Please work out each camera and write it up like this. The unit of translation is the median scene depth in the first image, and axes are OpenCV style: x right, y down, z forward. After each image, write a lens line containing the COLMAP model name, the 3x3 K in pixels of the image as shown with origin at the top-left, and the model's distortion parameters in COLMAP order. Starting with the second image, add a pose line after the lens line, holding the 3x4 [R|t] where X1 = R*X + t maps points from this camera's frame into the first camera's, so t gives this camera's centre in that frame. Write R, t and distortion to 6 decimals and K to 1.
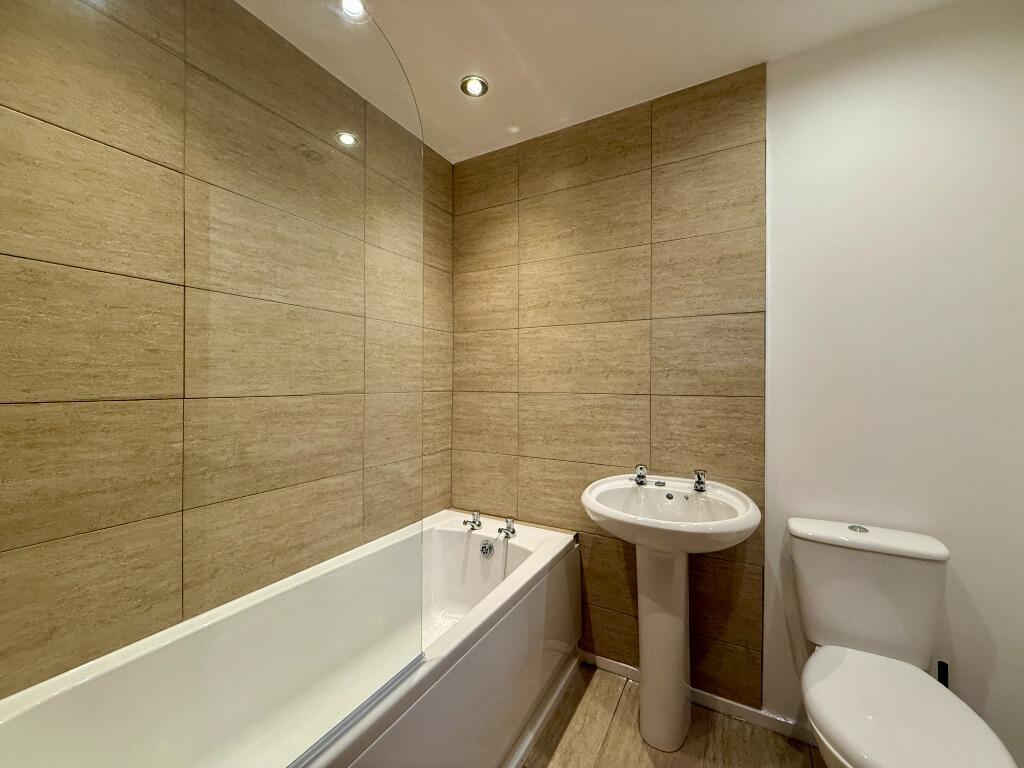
lens RADIAL K [[411.2, 0, 512.2], [0, 411.2, 383.9], [0, 0, 1]] dist [0.002947, -0.000430]
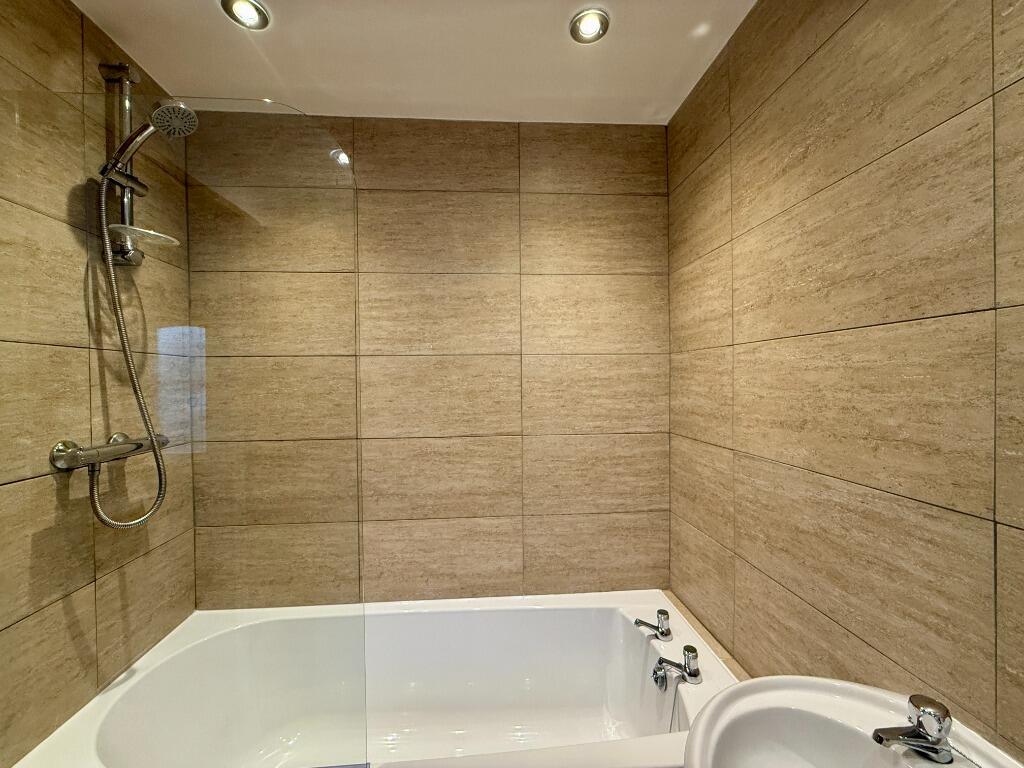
lens RADIAL K [[411.2, 0, 509.9], [0, 411.2, 383.3], [0, 0, 1]] dist [0.002947, -0.000430]
pose [[0.546470, -0.002161, -0.837476, 0.402155], [0.009476, 0.999949, 0.003603, -0.097316], [0.837425, -0.009905, 0.546462, 0.451813]]
